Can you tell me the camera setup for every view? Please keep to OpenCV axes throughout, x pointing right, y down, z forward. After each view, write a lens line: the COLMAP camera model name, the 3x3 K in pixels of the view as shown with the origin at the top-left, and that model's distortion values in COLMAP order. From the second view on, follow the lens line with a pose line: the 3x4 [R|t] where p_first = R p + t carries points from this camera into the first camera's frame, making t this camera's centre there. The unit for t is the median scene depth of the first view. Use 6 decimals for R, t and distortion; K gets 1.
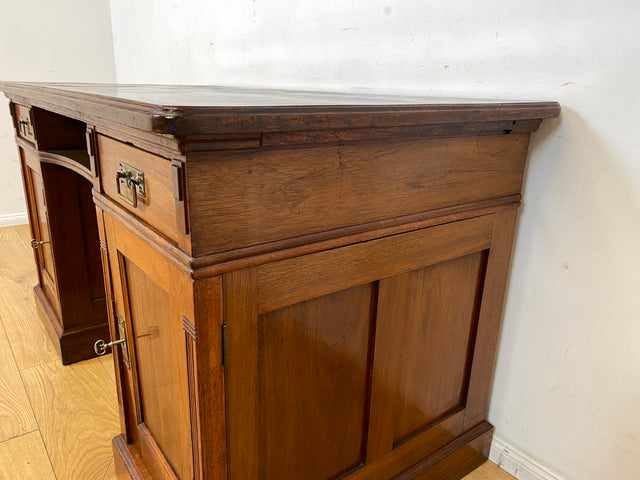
lens RADIAL K [[493.0, 0, 311.7], [0, 493.0, 239.3], [0, 0, 1]] dist [0.010310, -0.007116]
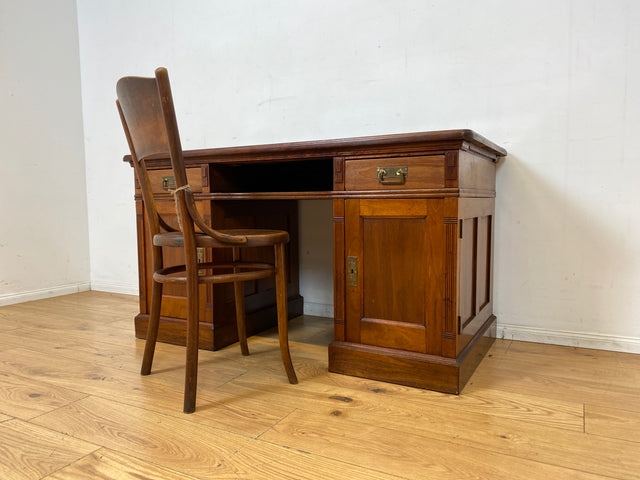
lens RADIAL K [[493.2, 0, 318.2], [0, 493.2, 241.5], [0, 0, 1]] dist [0.049890, -0.053923]
pose [[0.908919, -0.068957, 0.411232, -1.007486], [0.159303, 0.968845, -0.189637, 0.346145], [-0.385344, 0.237875, 0.891586, -0.501601]]
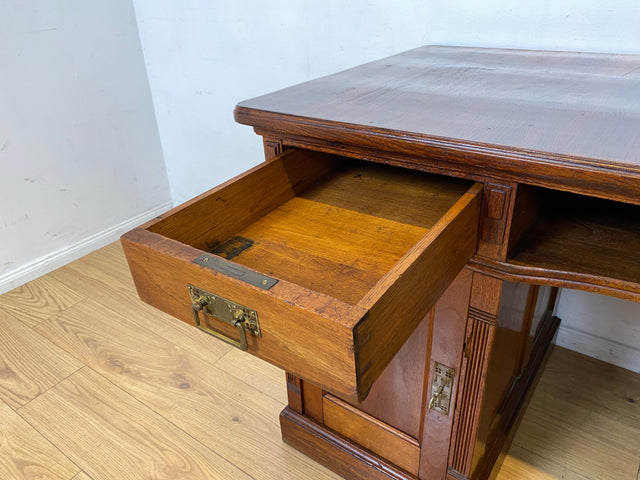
lens RADIAL K [[490.9, 0, 313.6], [0, 490.9, 240.9], [0, 0, 1]] dist [0.019245, 0.001533]
pose [[0.952941, -0.201000, 0.226941, -0.973976], [0.154185, 0.965890, 0.208048, -0.387289], [-0.261018, -0.163267, 0.951427, 0.650231]]
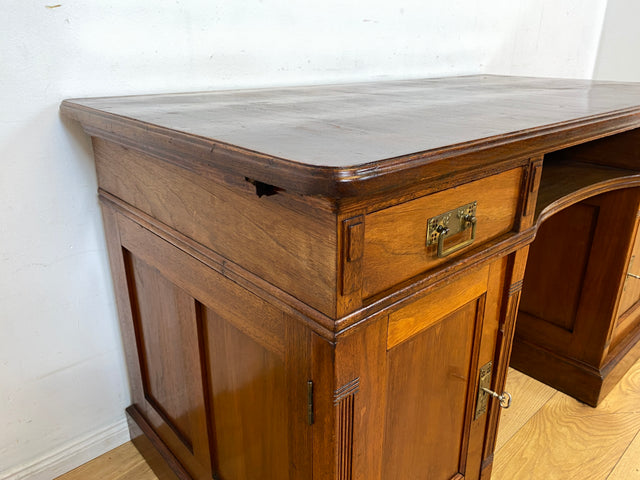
lens RADIAL K [[497.1, 0, 328.4], [0, 497.1, 236.3], [0, 0, 1]] dist [0.010217, 0.001975]
pose [[-0.100341, -0.381650, 0.918844, -1.235661], [0.292219, 0.871472, 0.393884, -0.545485], [-0.951073, 0.308027, 0.024081, 1.393153]]
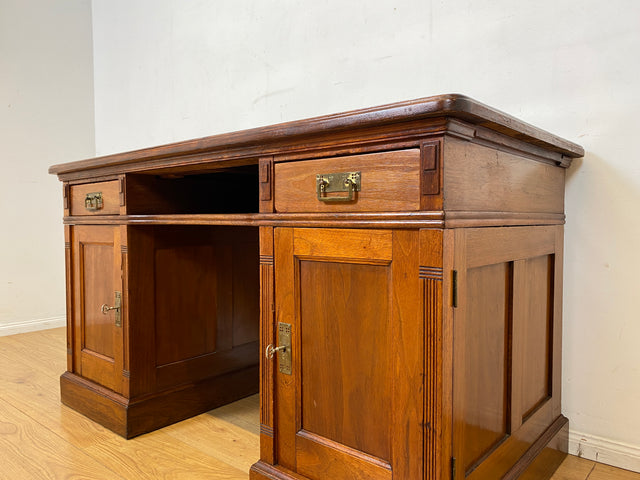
lens RADIAL K [[488.7, 0, 320.0], [0, 488.7, 240.0], [0, 0, 1]] dist [0.054810, -0.058551]
pose [[0.975671, -0.039600, 0.215635, -0.427991], [0.095045, 0.962721, -0.253248, 0.209613], [-0.197567, 0.267582, 0.943063, -0.090800]]
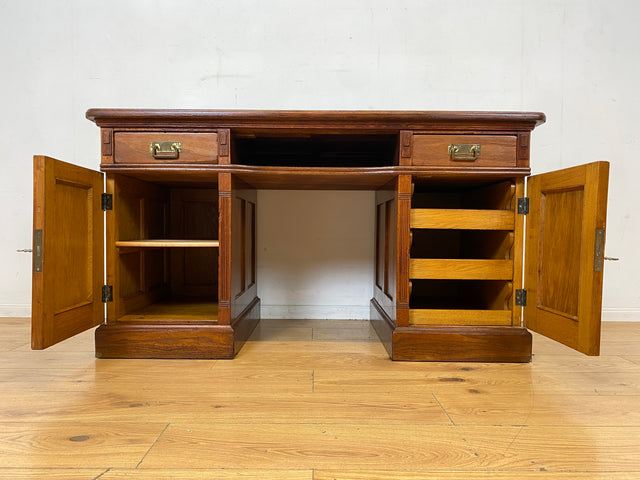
lens RADIAL K [[493.2, 0, 318.2], [0, 493.2, 241.5], [0, 0, 1]] dist [0.049890, -0.053923]
pose [[0.600811, -0.043043, 0.798232, -1.621591], [0.252133, 0.957783, -0.138129, 0.265786], [-0.758588, 0.284250, 0.586299, 0.182612]]
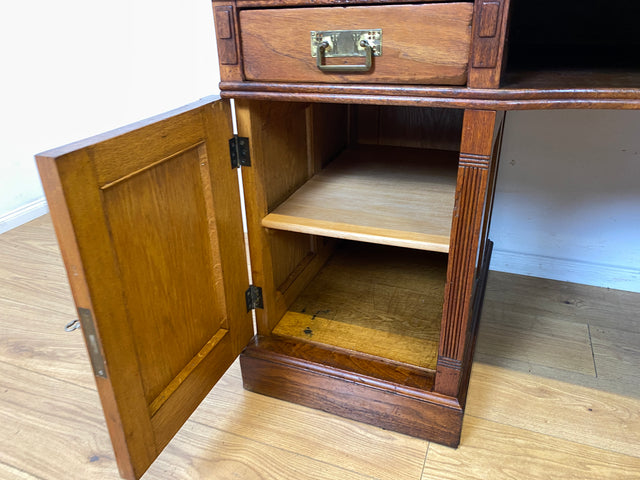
lens RADIAL K [[490.4, 0, 310.6], [0, 490.4, 243.0], [0, 0, 1]] dist [0.044645, -0.051988]
pose [[0.855114, -0.274248, 0.439963, -1.111274], [0.207964, 0.958812, 0.193470, -0.190513], [-0.474901, -0.073943, 0.876927, 0.735897]]
